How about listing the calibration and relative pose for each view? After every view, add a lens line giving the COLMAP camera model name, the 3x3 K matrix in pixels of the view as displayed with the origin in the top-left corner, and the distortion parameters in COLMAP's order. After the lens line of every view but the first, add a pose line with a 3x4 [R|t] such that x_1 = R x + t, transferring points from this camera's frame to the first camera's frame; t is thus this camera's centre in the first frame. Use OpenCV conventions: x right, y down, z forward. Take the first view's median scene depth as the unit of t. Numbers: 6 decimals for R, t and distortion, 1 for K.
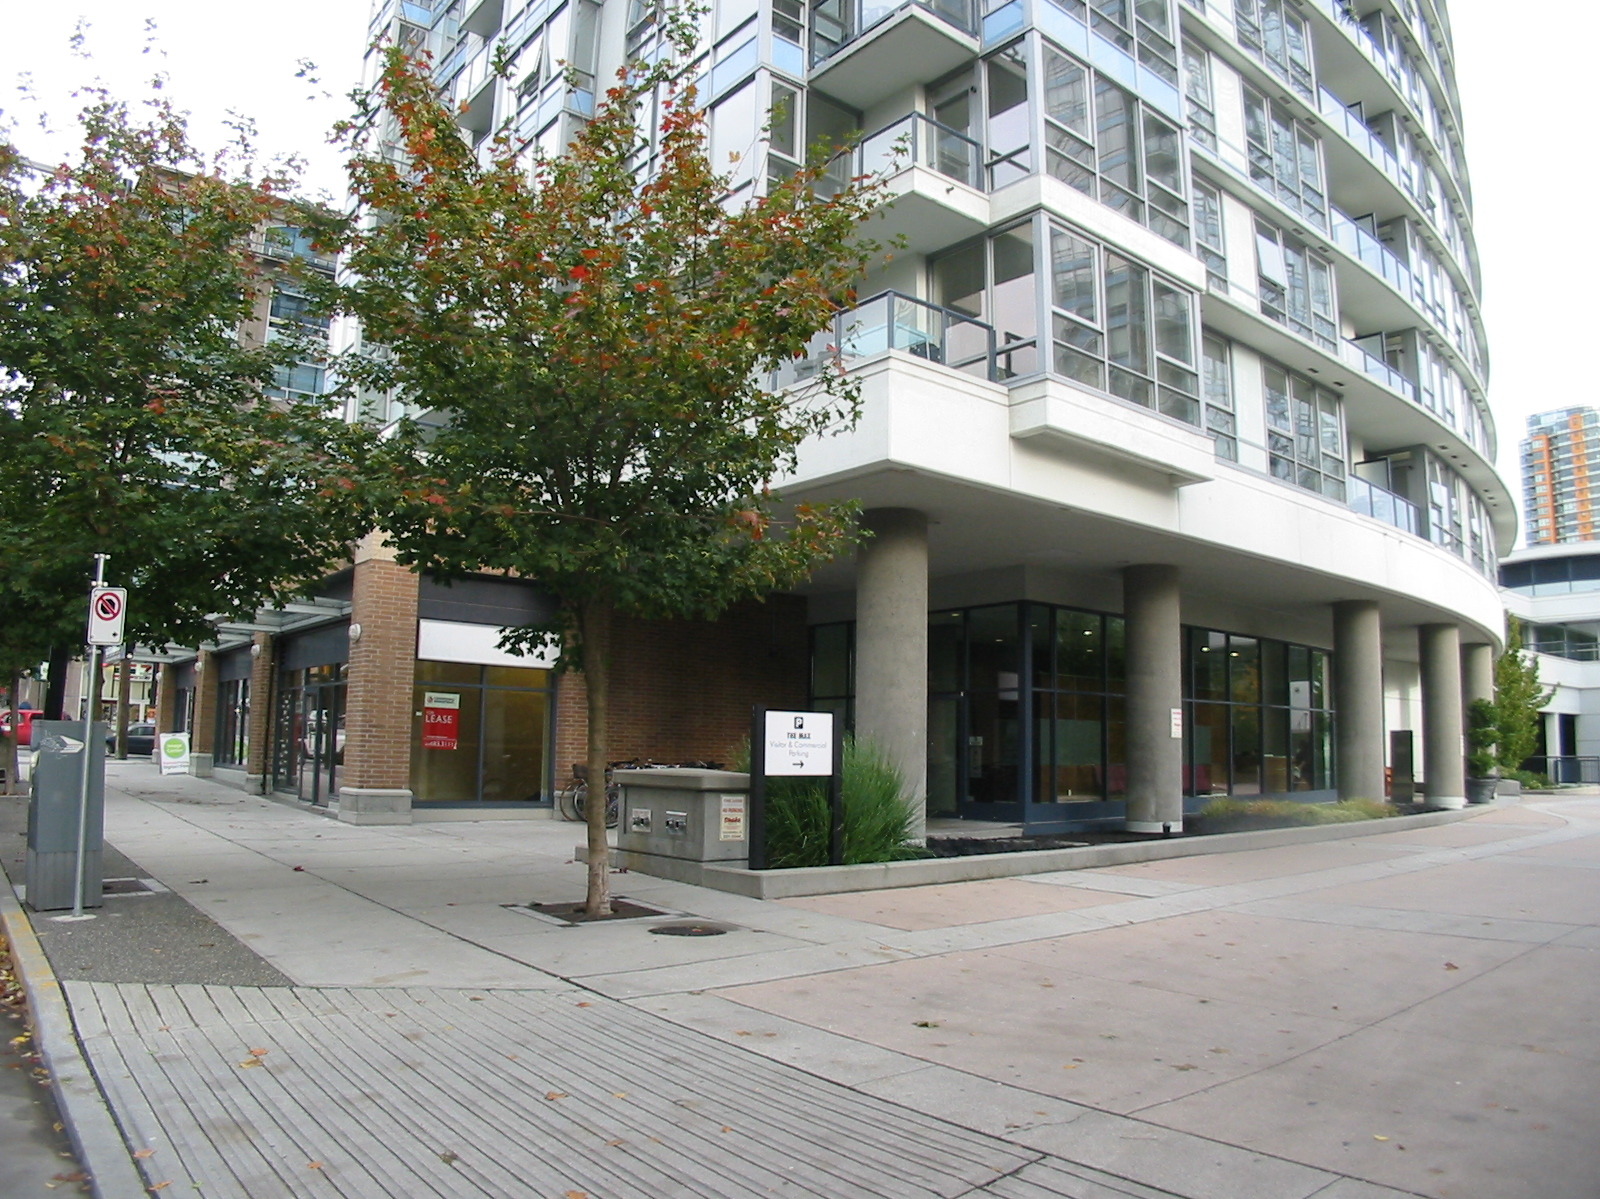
lens RADIAL K [[1145.1, 0, 800.0], [0, 1145.1, 599.5], [0, 0, 1]] dist [-0.181106, 0.071199]
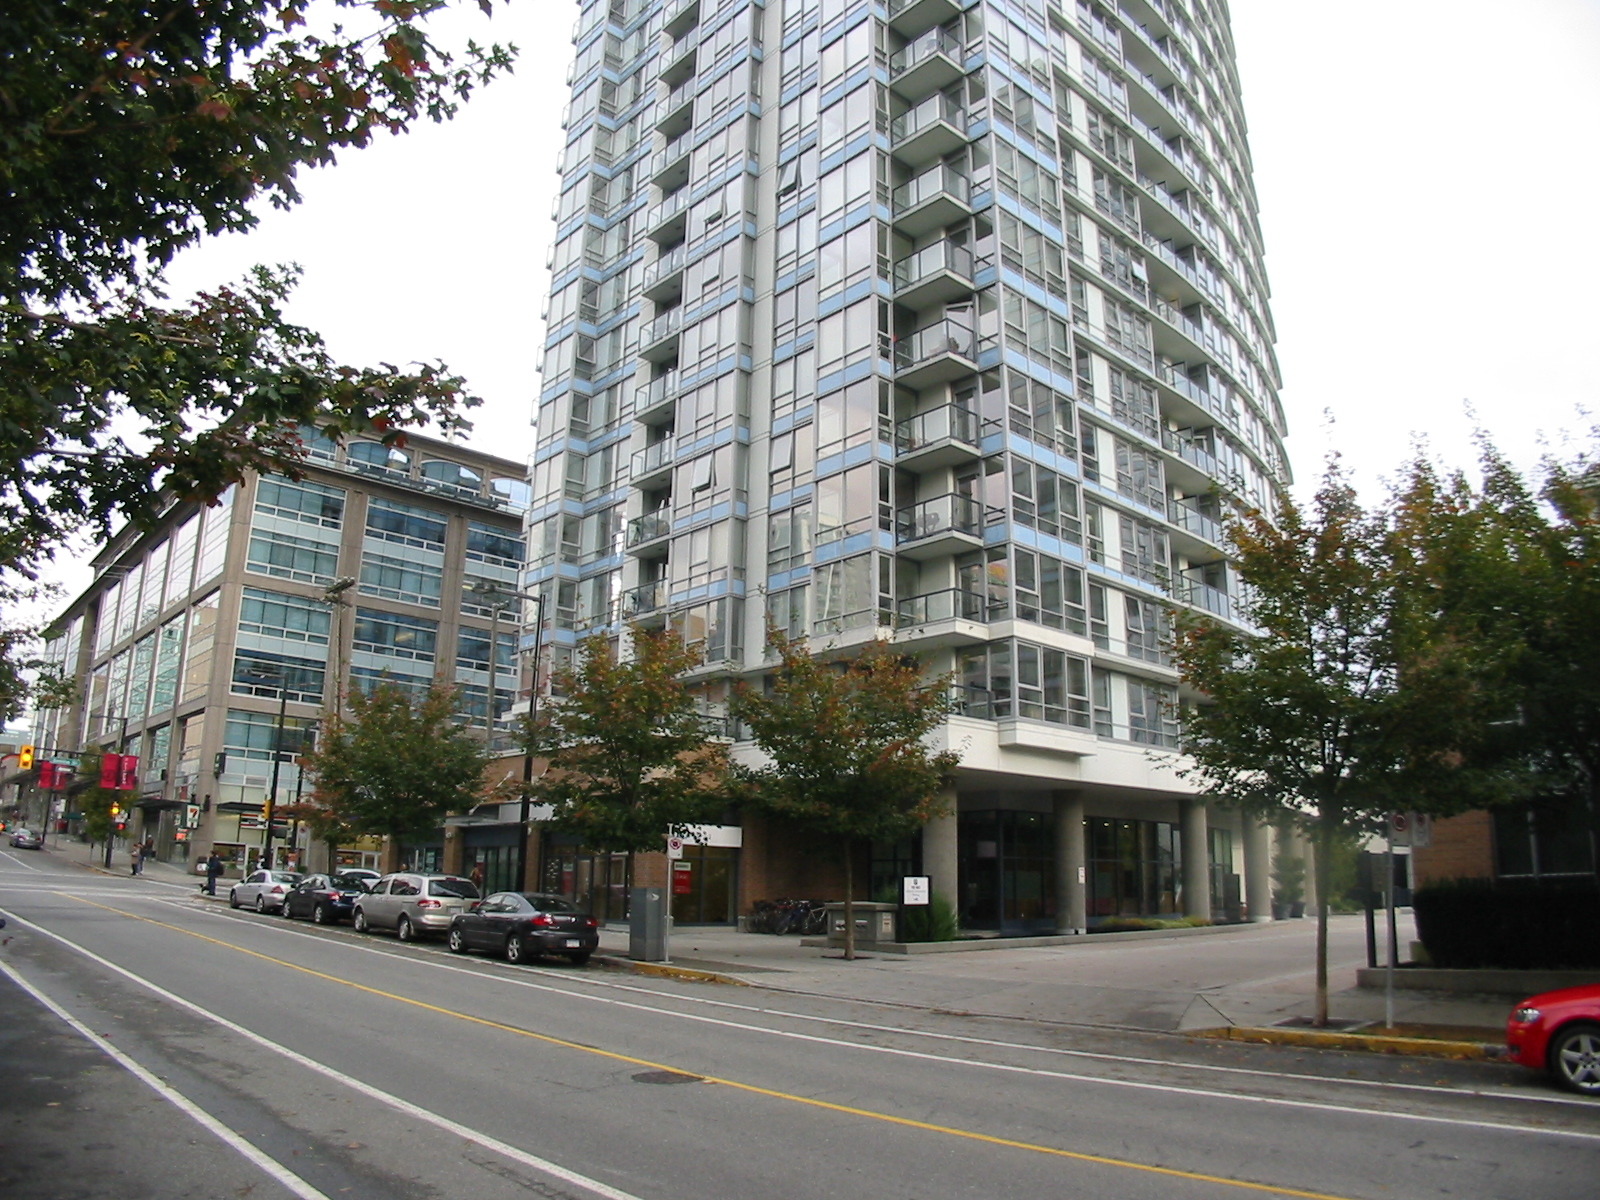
lens RADIAL K [[1145.1, 0, 800.0], [0, 1145.1, 600.0], [0, 0, 1]] dist [-0.181106, 0.071199]
pose [[0.998356, 0.010927, 0.056272, -0.275776], [-0.004363, 0.993301, -0.115476, -0.145045], [-0.057157, 0.115040, 0.991715, -0.997582]]
